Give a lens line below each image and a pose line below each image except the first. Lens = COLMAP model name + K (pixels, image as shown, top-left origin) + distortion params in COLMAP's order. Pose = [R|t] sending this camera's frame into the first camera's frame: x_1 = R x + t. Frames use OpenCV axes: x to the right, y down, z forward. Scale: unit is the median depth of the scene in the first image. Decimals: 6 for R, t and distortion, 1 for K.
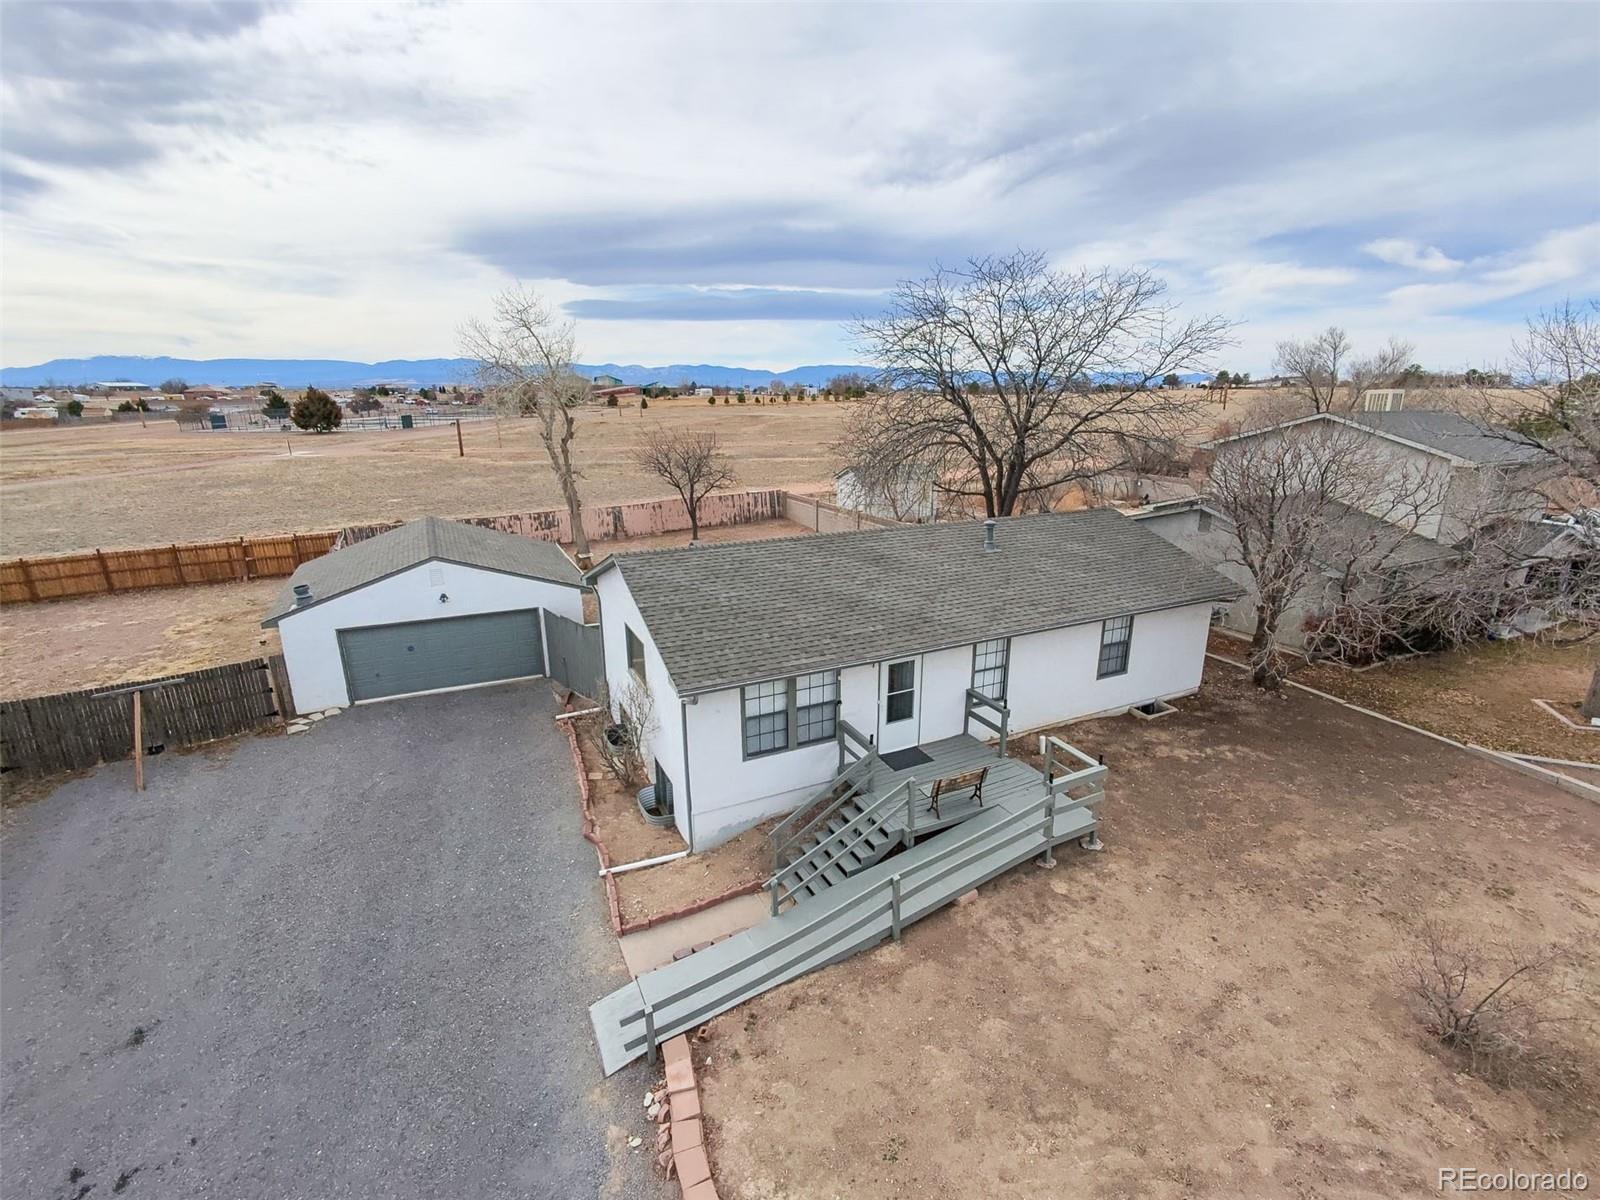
lens RADIAL K [[742.4, 0, 813.7], [0, 742.4, 612.6], [0, 0, 1]] dist [0.001044, -0.005724]
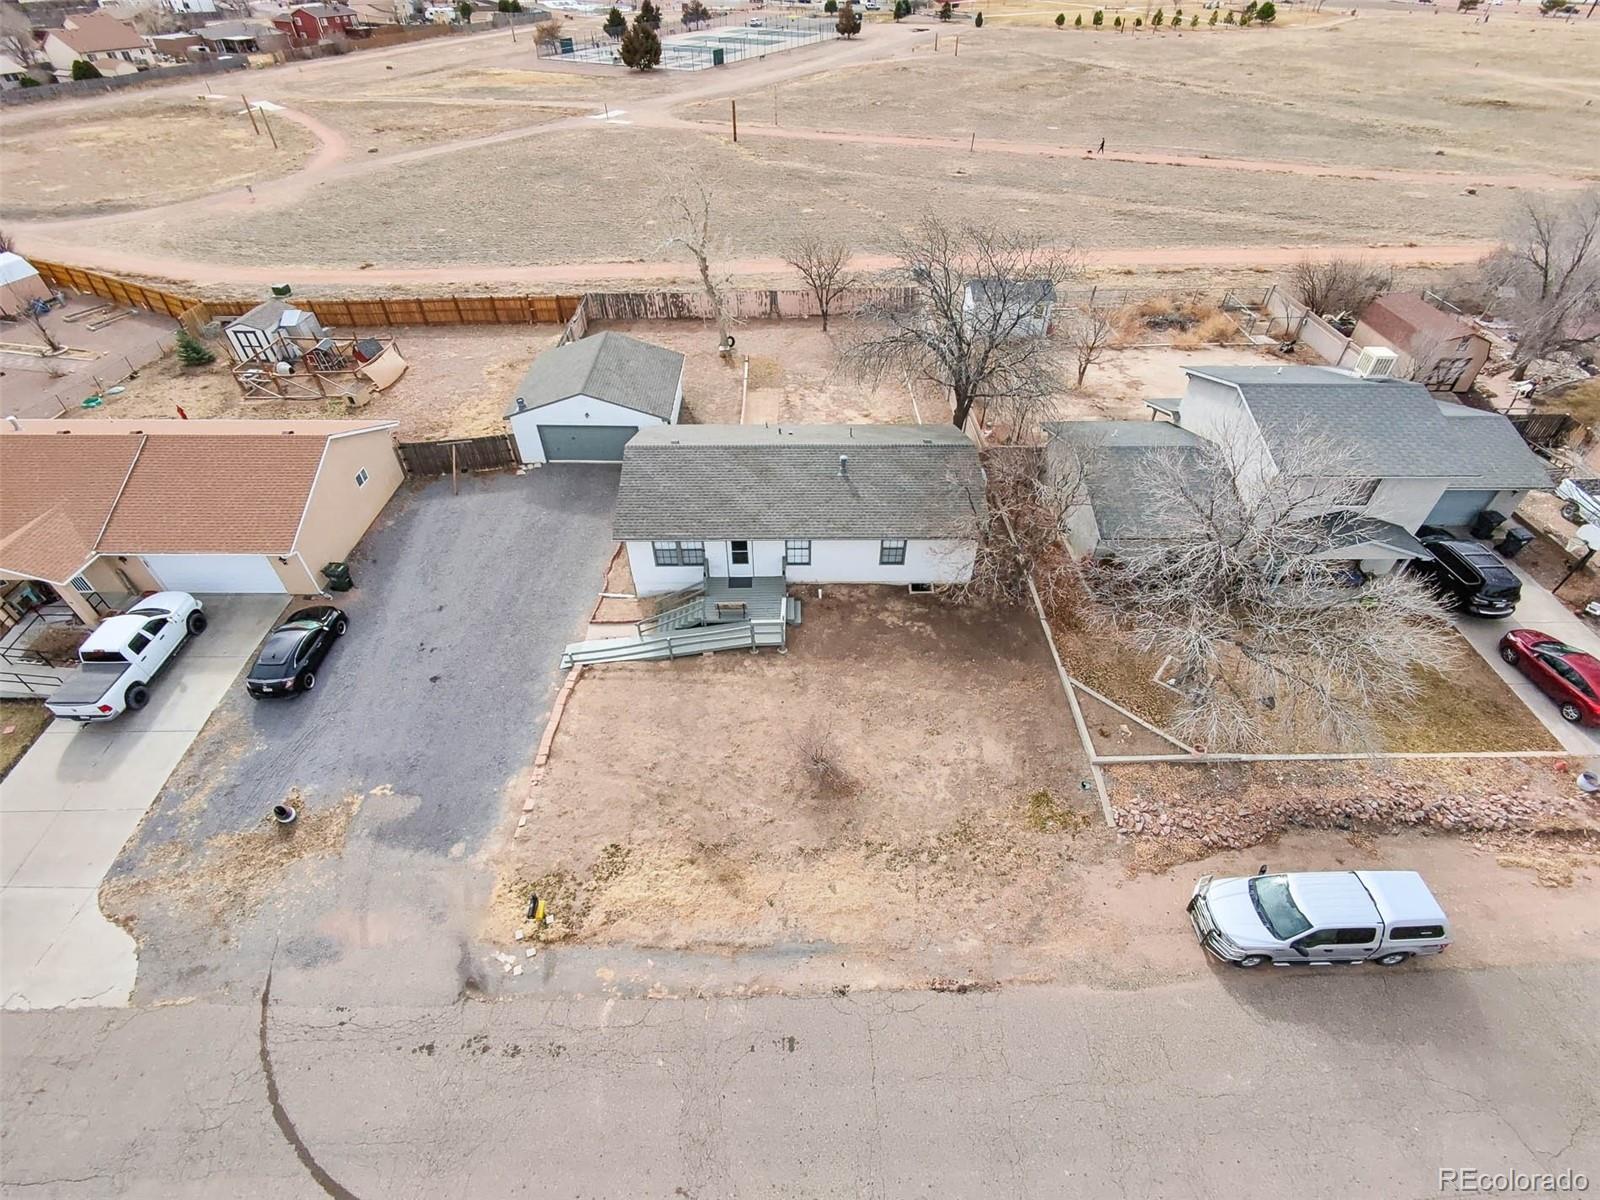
lens RADIAL K [[742.4, 0, 813.7], [0, 742.4, 612.6], [0, 0, 1]] dist [0.001044, -0.005724]
pose [[0.904589, 0.296382, -0.306392, 0.771634], [-0.134043, 0.880057, 0.455556, -0.550099], [0.404661, -0.371021, 0.835818, -0.509577]]
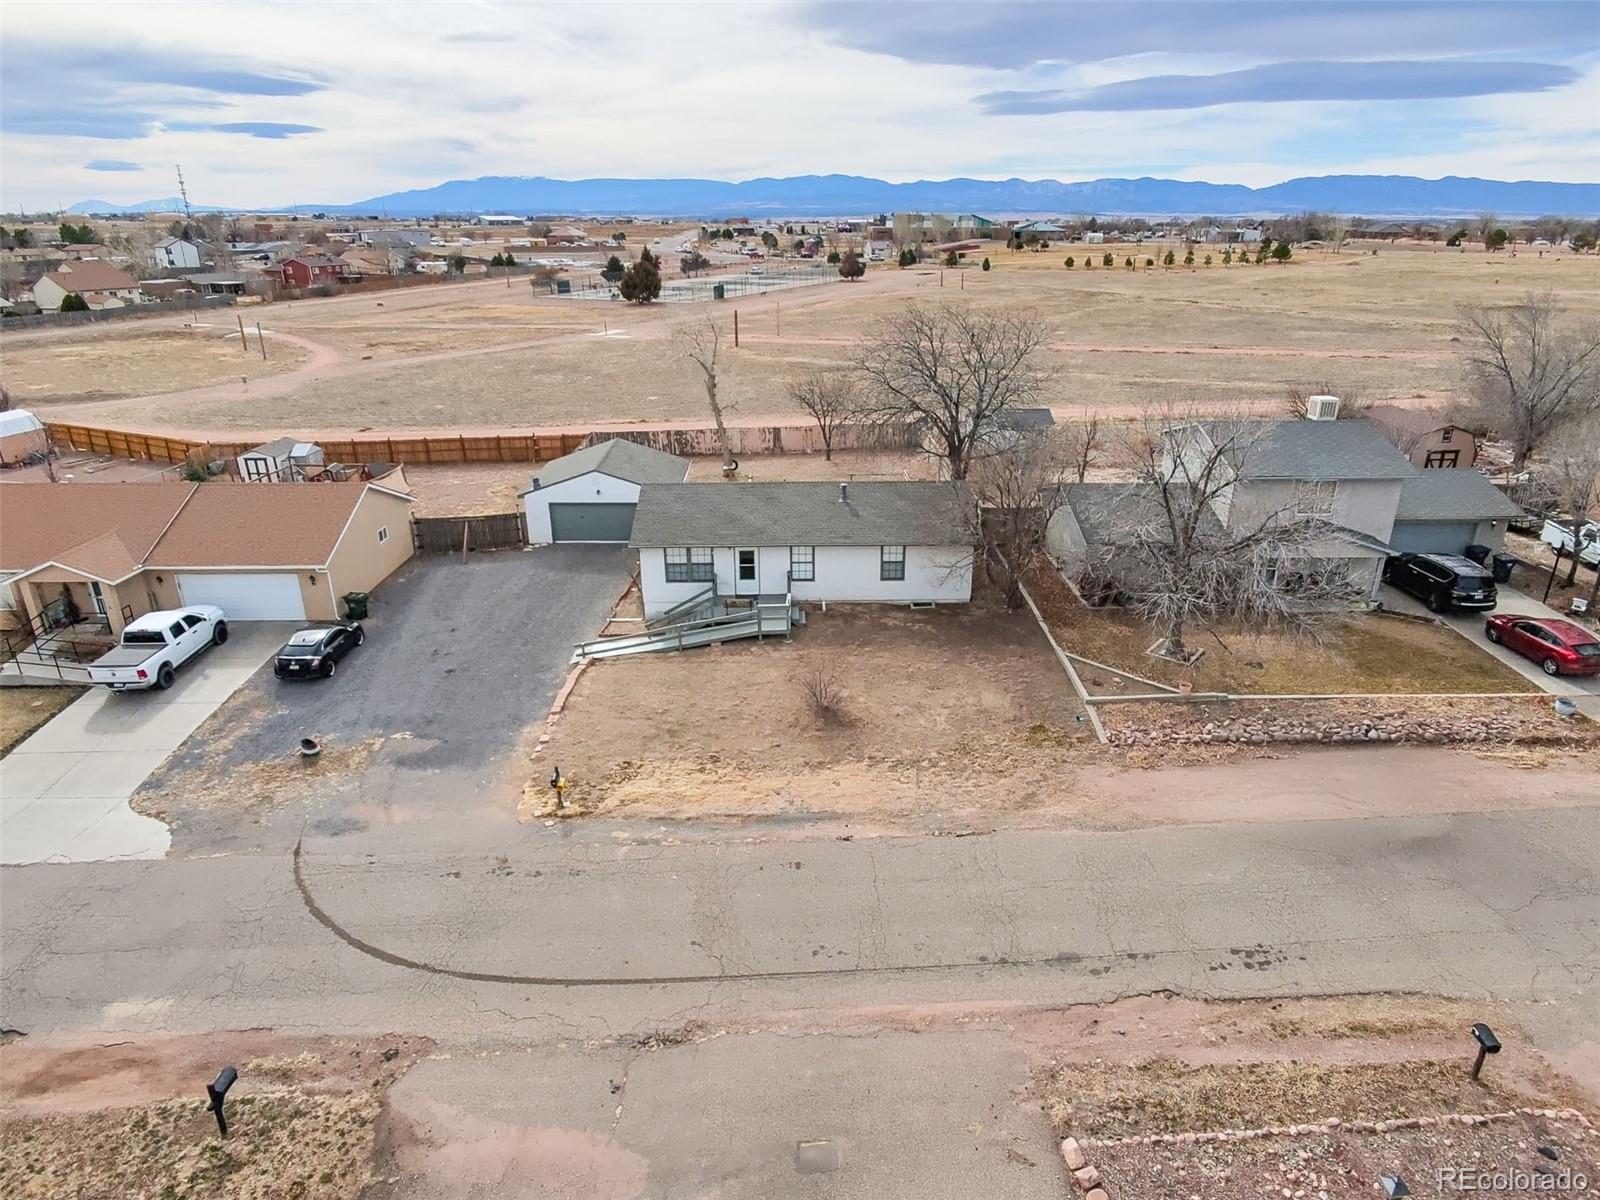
lens RADIAL K [[970.2, 0, 817.7], [0, 970.2, 622.1], [0, 0, 1]] dist [0.001109, -0.005660]
pose [[0.905247, 0.163638, -0.392109, 1.130552], [-0.121018, 0.983937, 0.131235, -0.095087], [0.407286, -0.071348, 0.910510, -1.141311]]
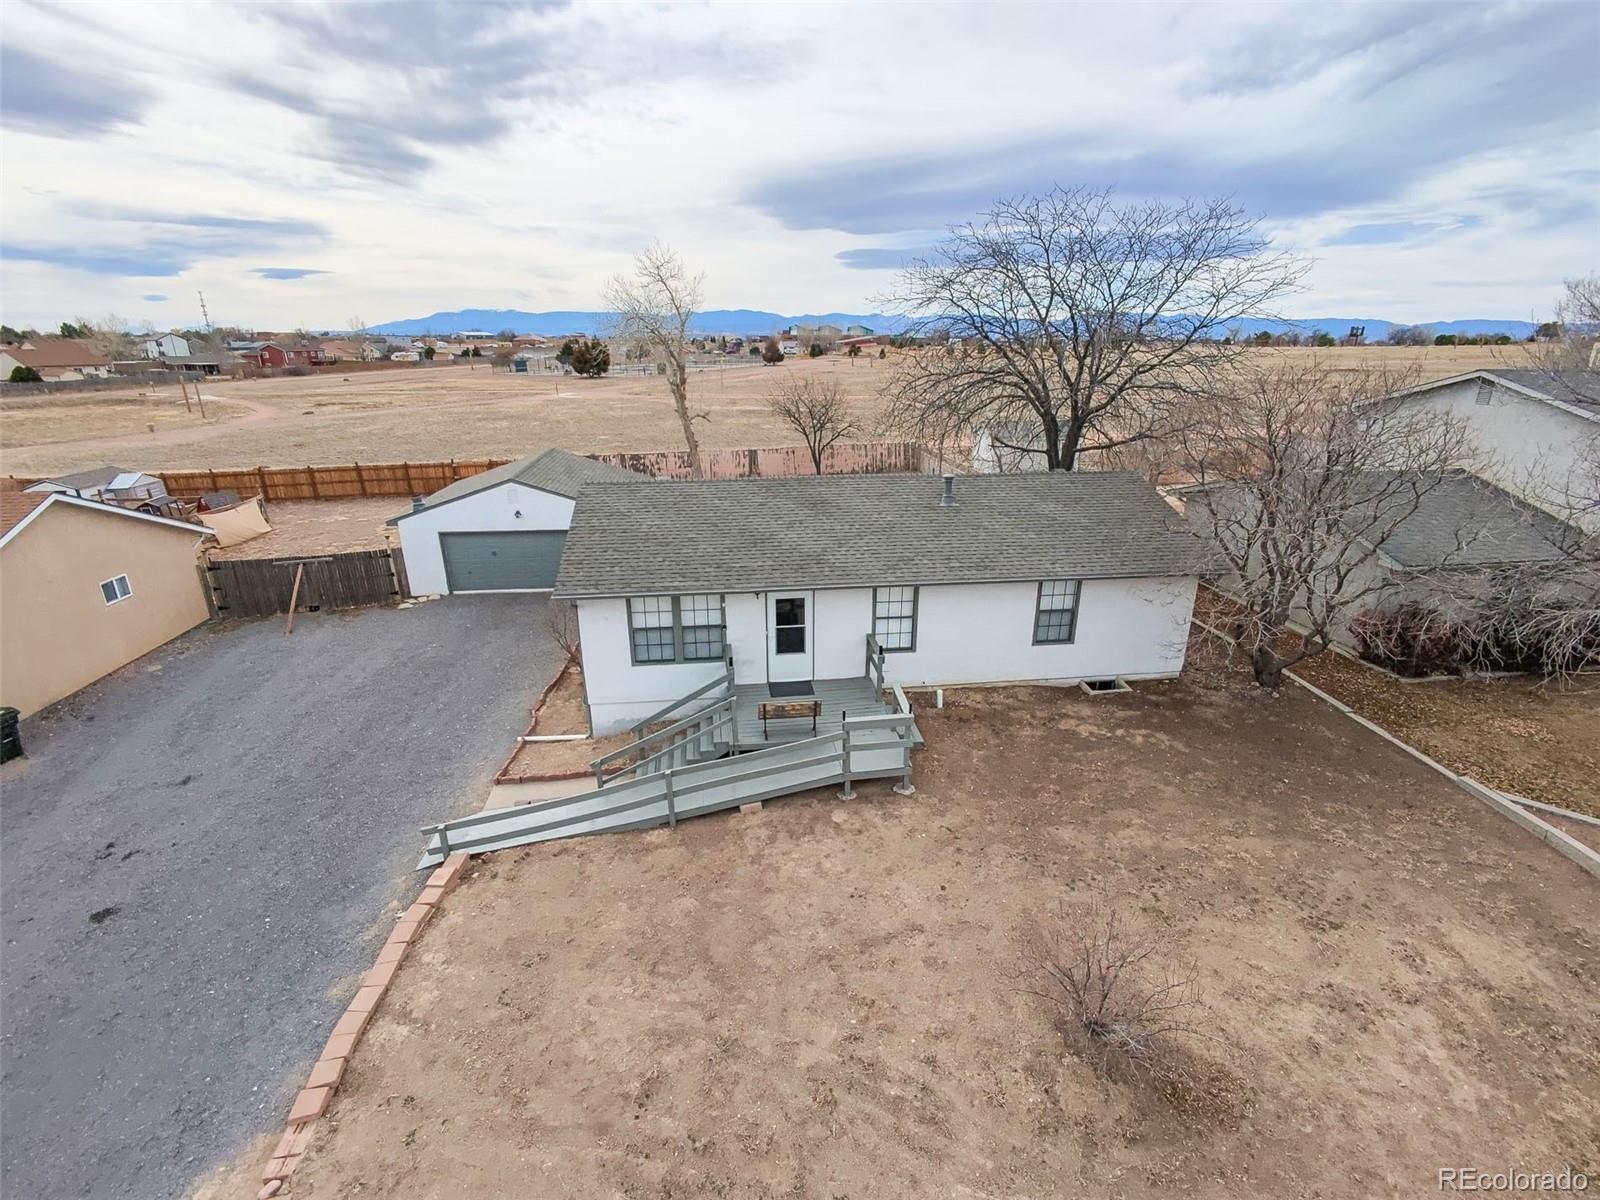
lens RADIAL K [[742.4, 0, 813.7], [0, 742.4, 612.6], [0, 0, 1]] dist [0.001044, -0.005724]
pose [[0.945207, 0.114601, -0.305696, 0.387836], [-0.095933, 0.992524, 0.075458, 0.002323], [0.312058, -0.041997, 0.949134, -0.005200]]
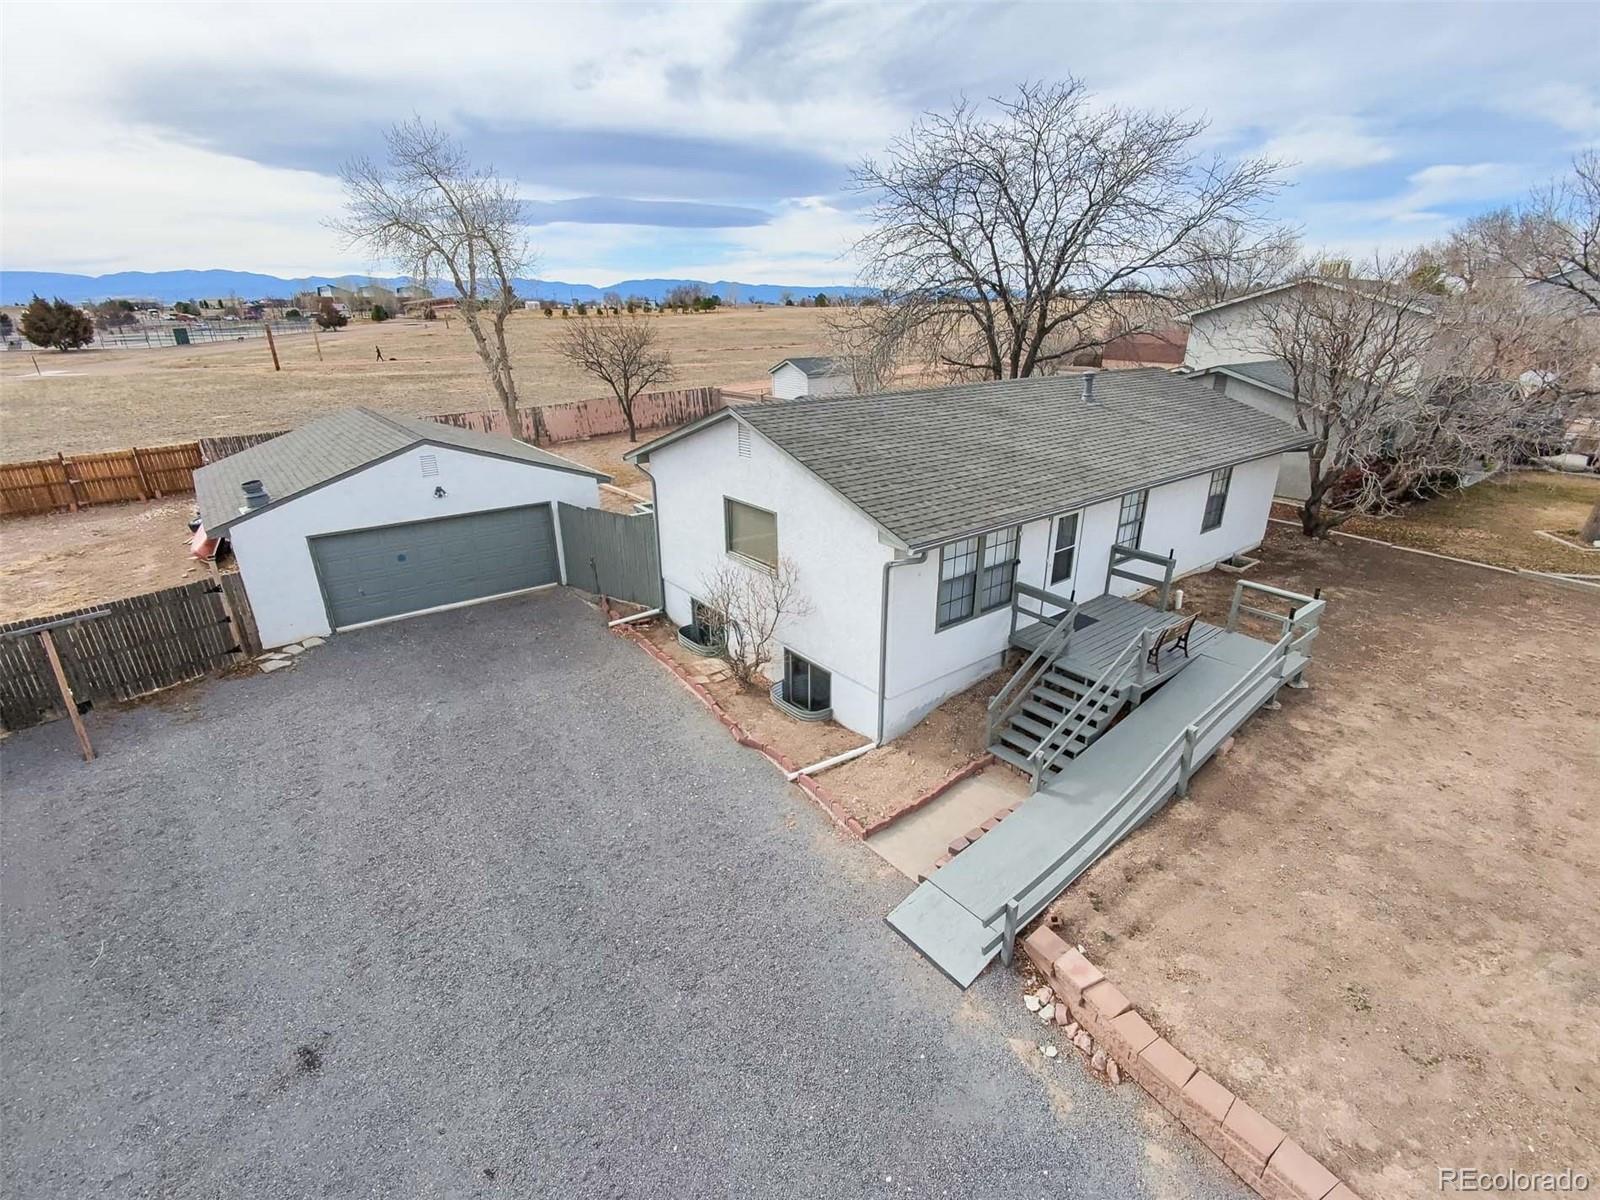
lens RADIAL K [[742.4, 0, 813.7], [0, 742.4, 612.6], [0, 0, 1]] dist [0.001044, -0.005724]
pose [[0.977786, -0.081390, 0.193157, -0.300858], [0.061724, 0.992476, 0.105744, 0.056342], [-0.200310, -0.091472, 0.975453, 0.135588]]
